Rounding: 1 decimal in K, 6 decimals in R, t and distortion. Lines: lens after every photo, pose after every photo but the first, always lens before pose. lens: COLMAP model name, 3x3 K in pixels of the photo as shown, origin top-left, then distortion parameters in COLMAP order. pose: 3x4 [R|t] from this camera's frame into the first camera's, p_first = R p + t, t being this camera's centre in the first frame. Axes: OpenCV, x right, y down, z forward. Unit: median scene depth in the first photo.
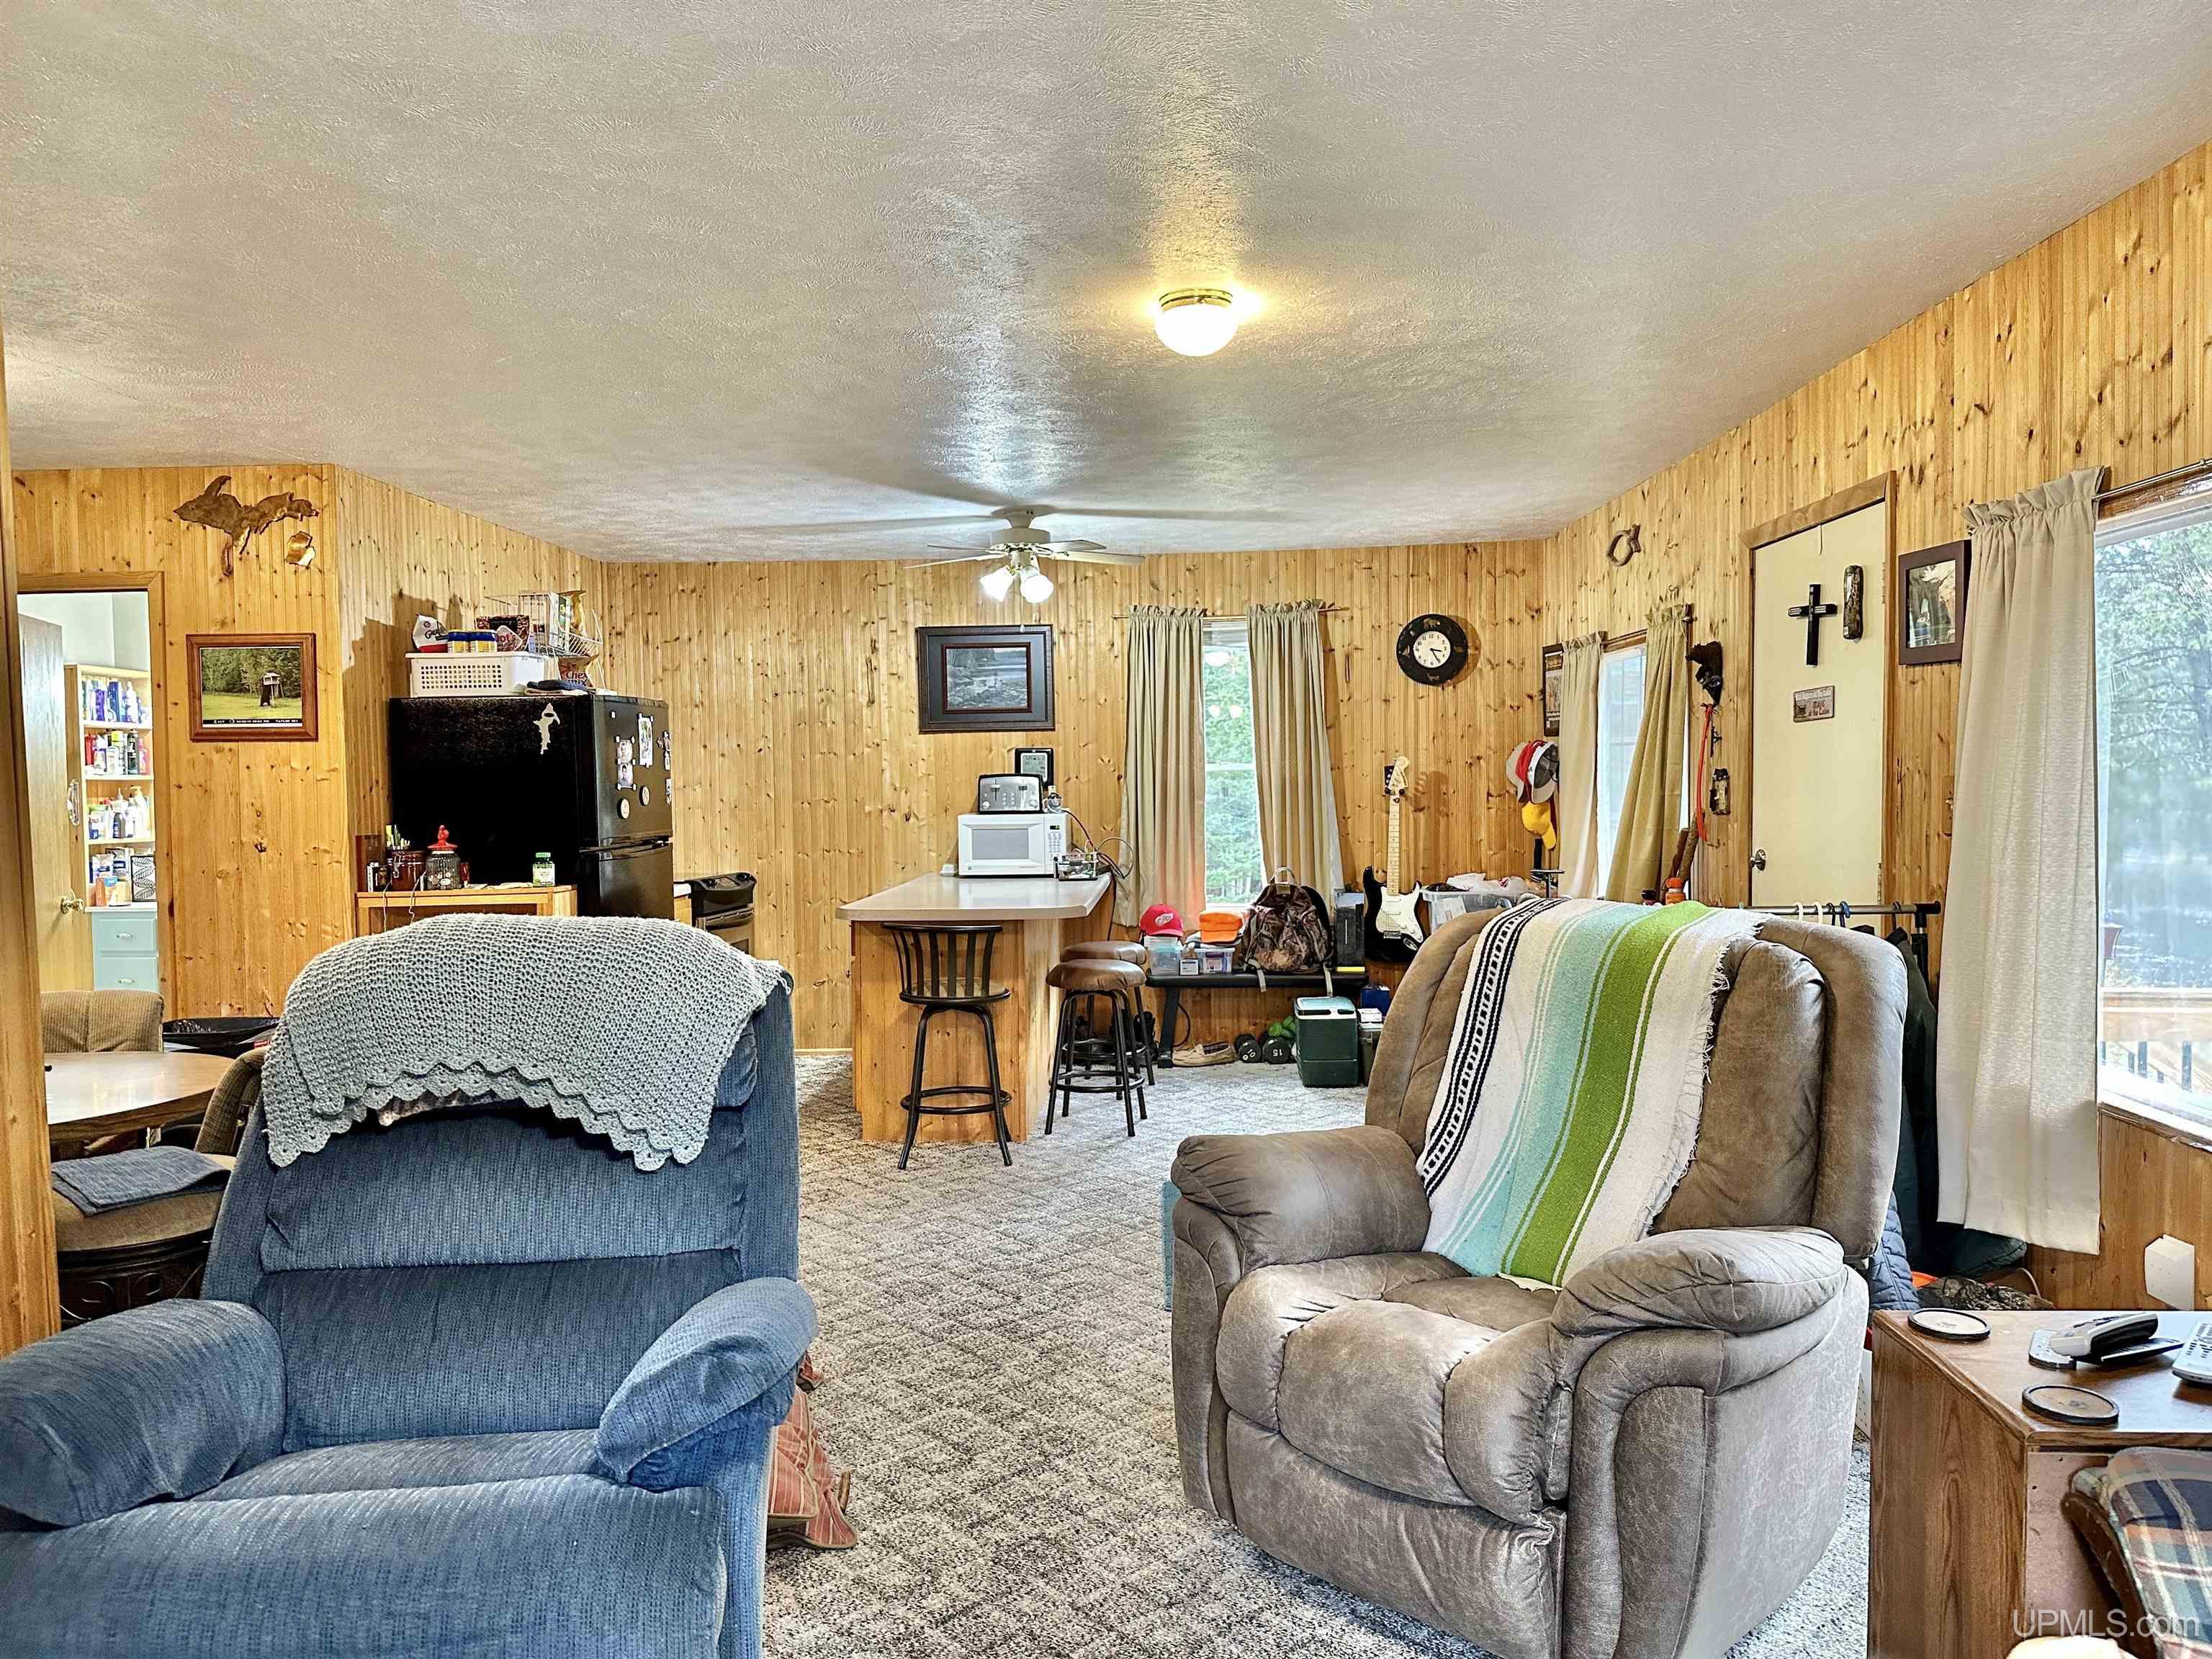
lens RADIAL K [[1550.6, 0, 1109.0], [0, 1550.6, 839.4], [0, 0, 1]] dist [0.004959, -0.000053]
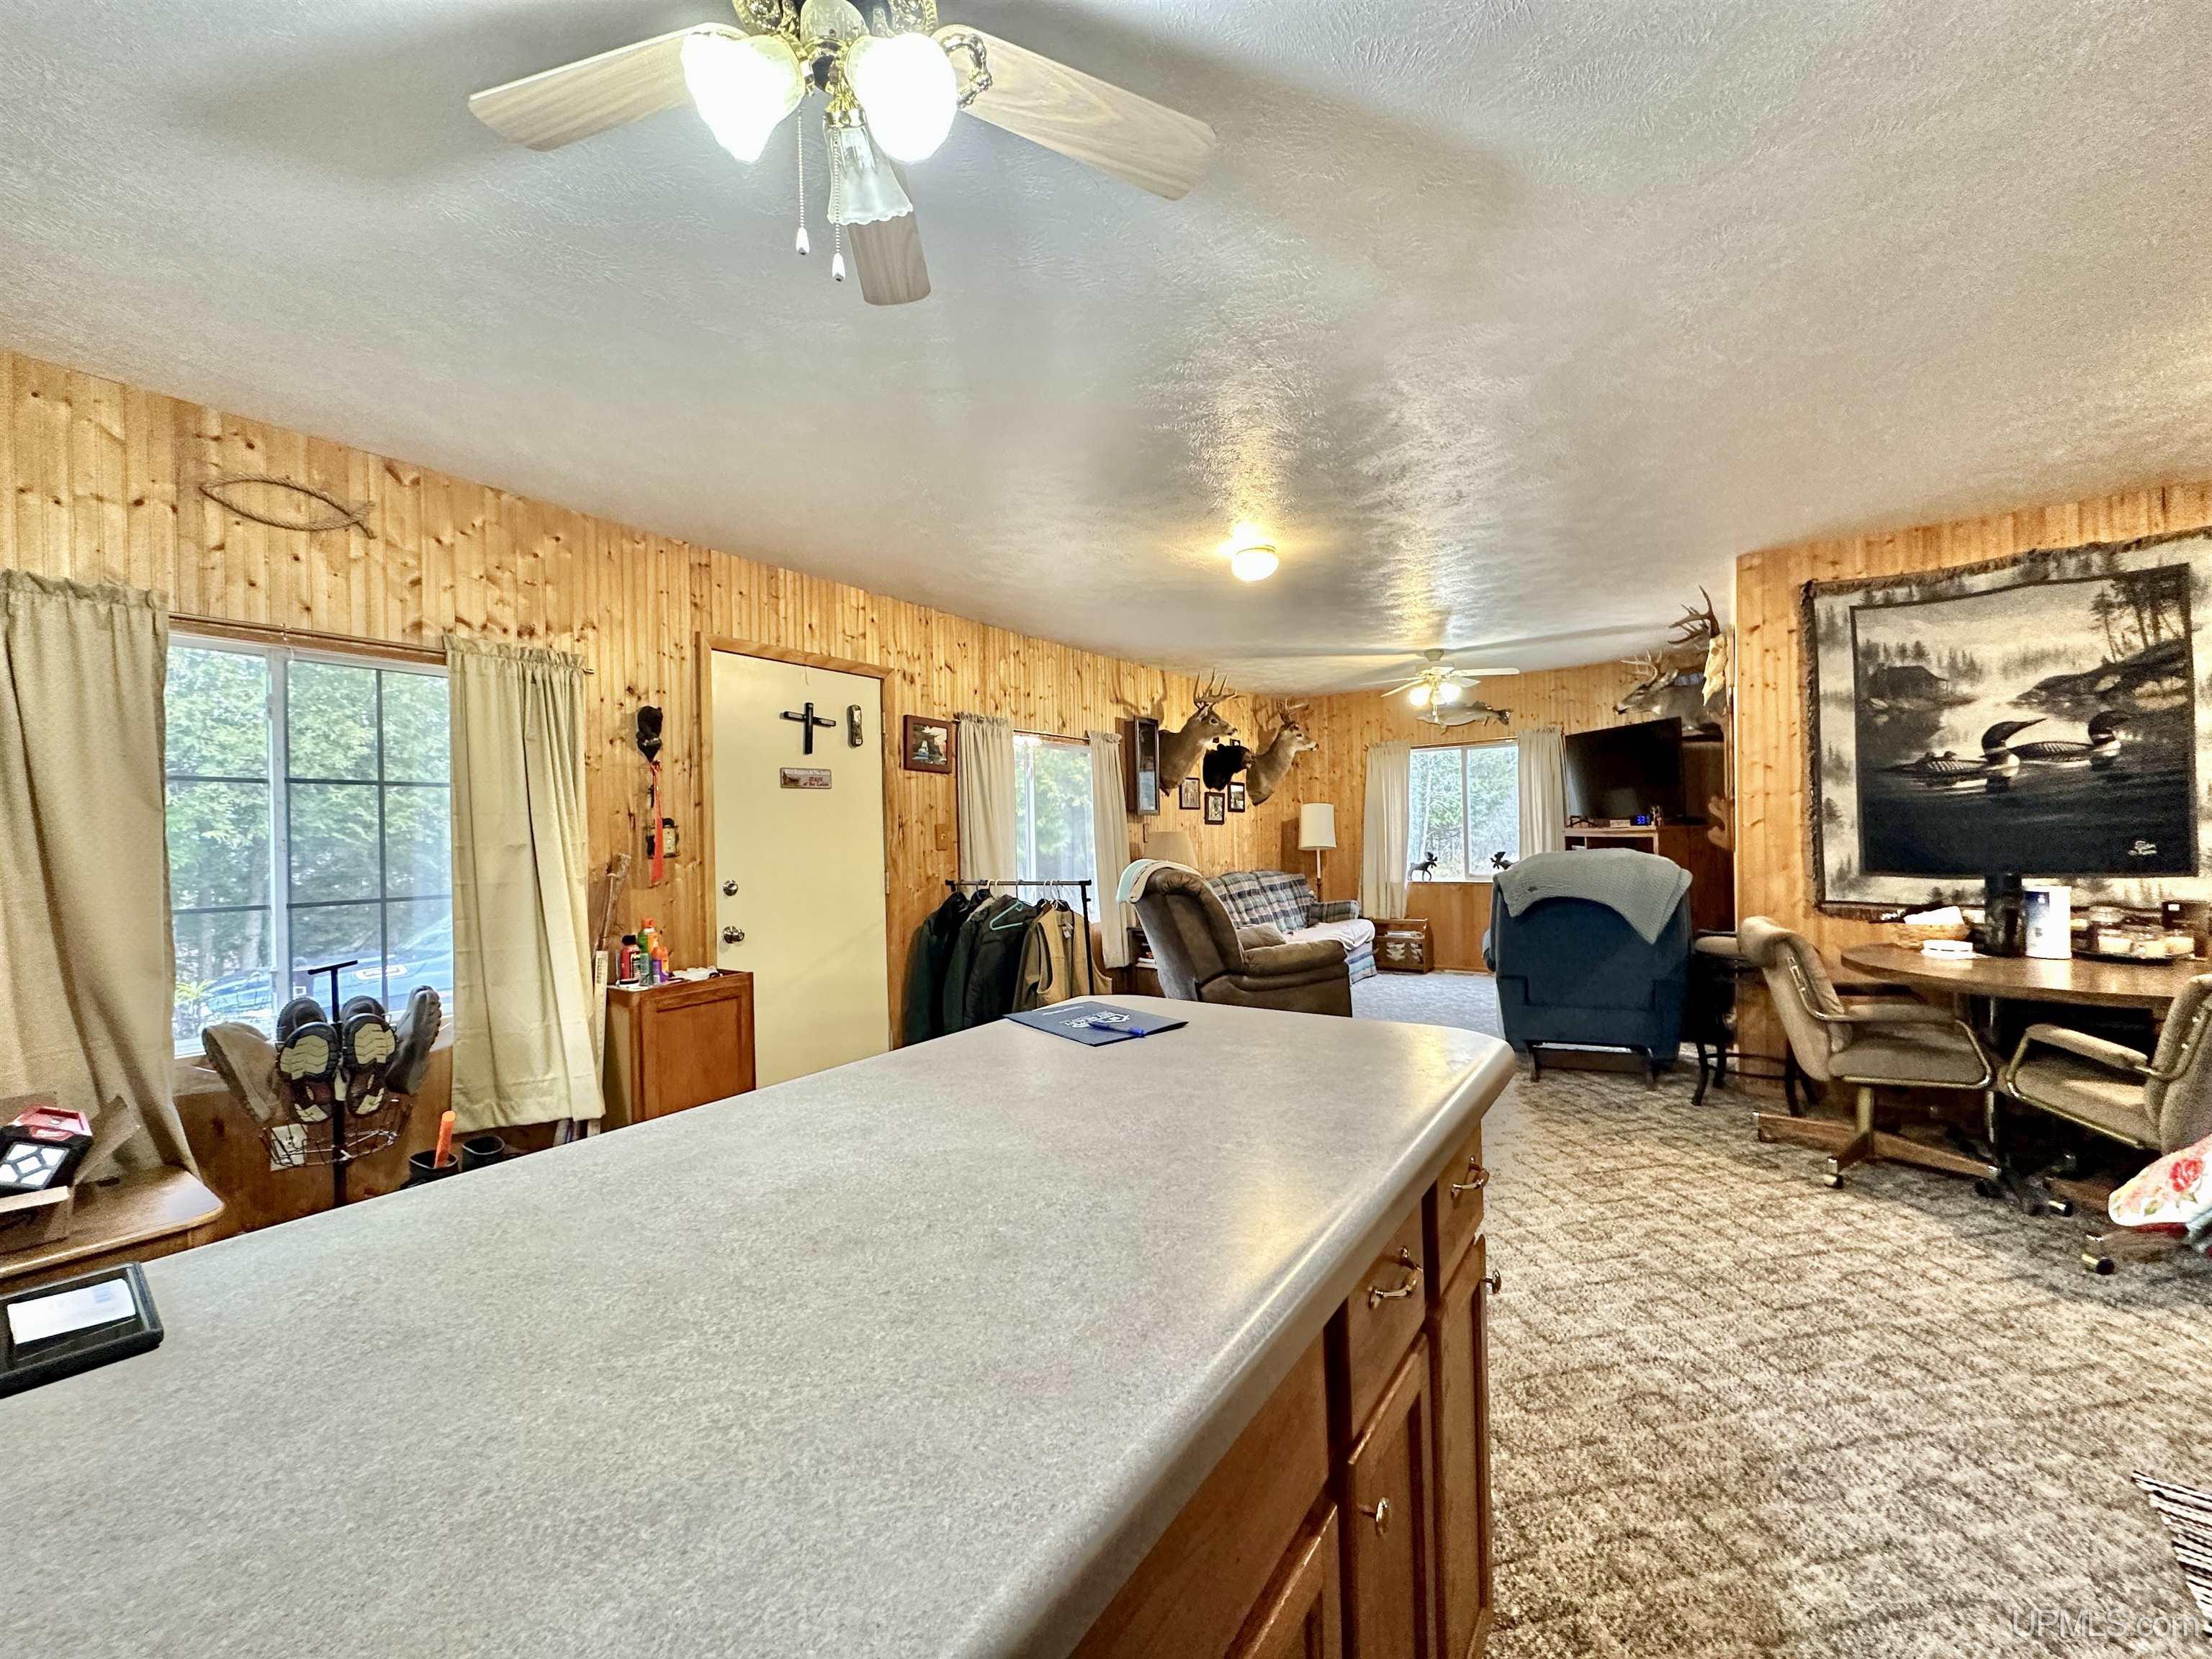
lens RADIAL K [[884.7, 0, 1107.5], [0, 884.7, 833.0], [0, 0, 1]] dist [-0.000095, 0.000004]
pose [[-0.844571, 0.031270, 0.534529, -0.167450], [0.052318, 0.998336, 0.024262, -0.022908], [-0.532881, 0.048456, -0.844802, 0.964844]]
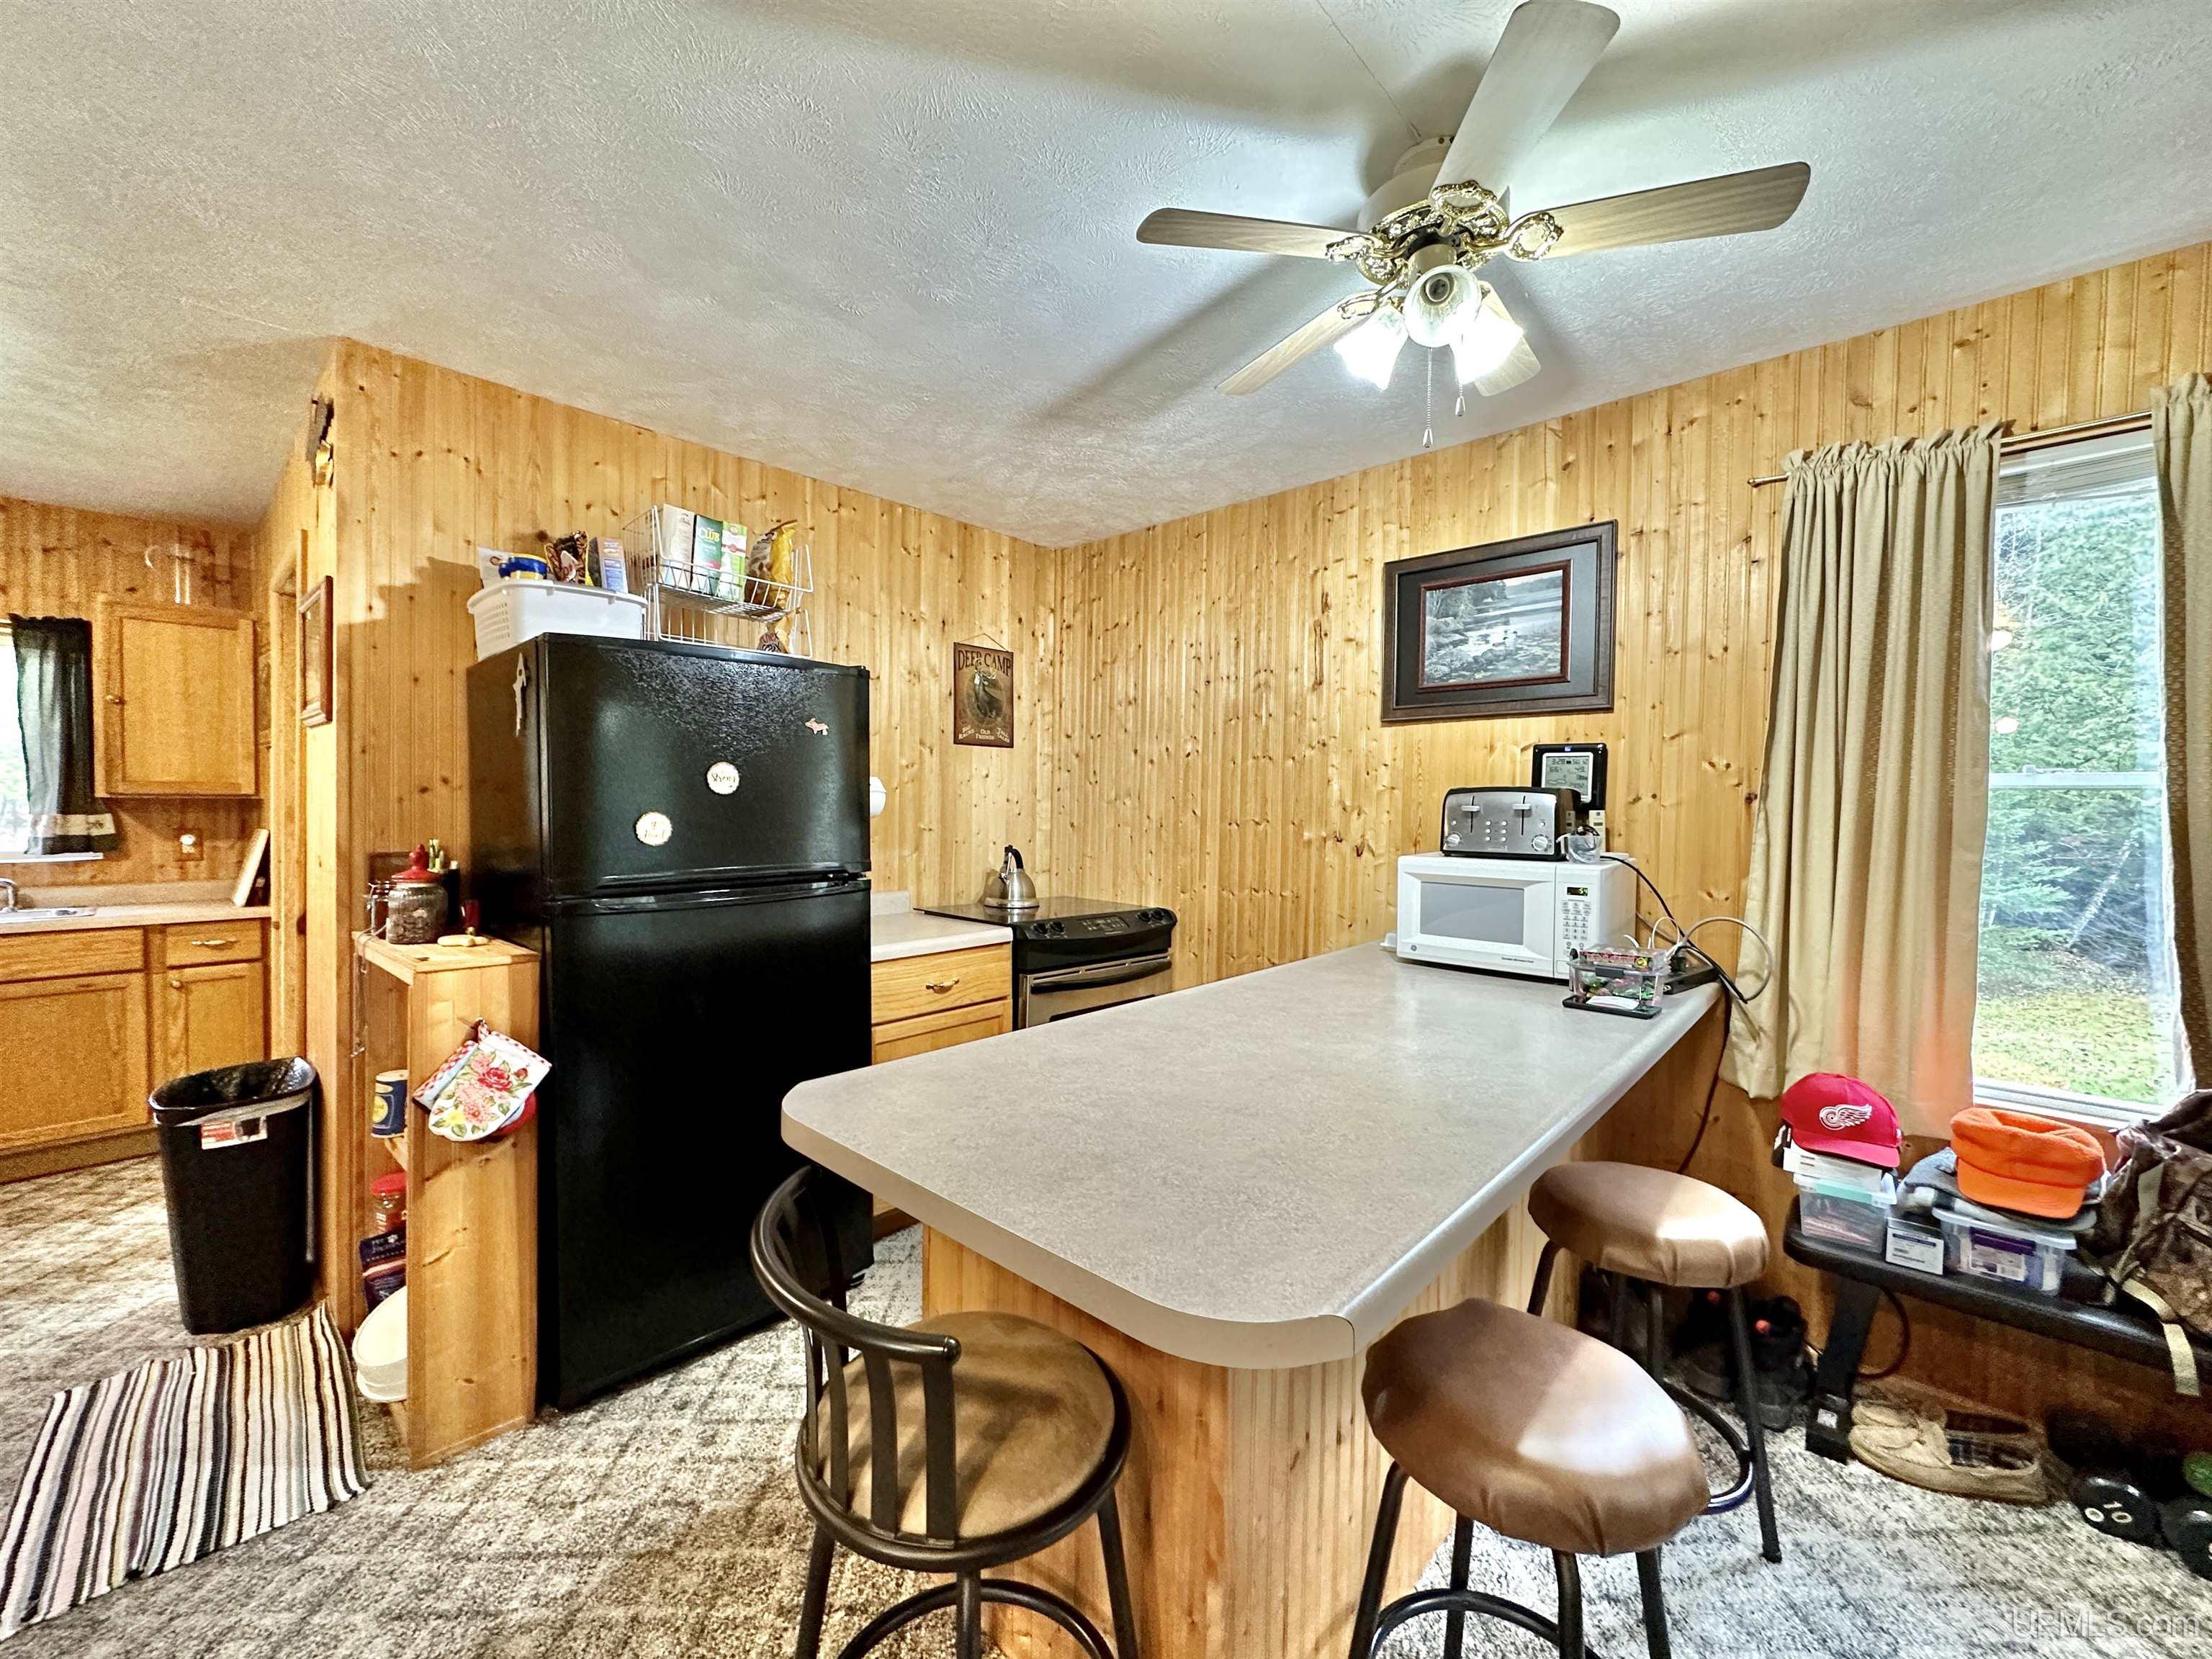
lens RADIAL K [[872.1, 0, 1109.3], [0, 872.1, 829.0], [0, 0, 1]] dist [-0.001709, -0.000443]
pose [[0.762120, 0.041451, -0.646107, 0.031557], [-0.044576, 0.998940, 0.011506, -0.023638], [0.645899, 0.020032, 0.763160, 0.647244]]
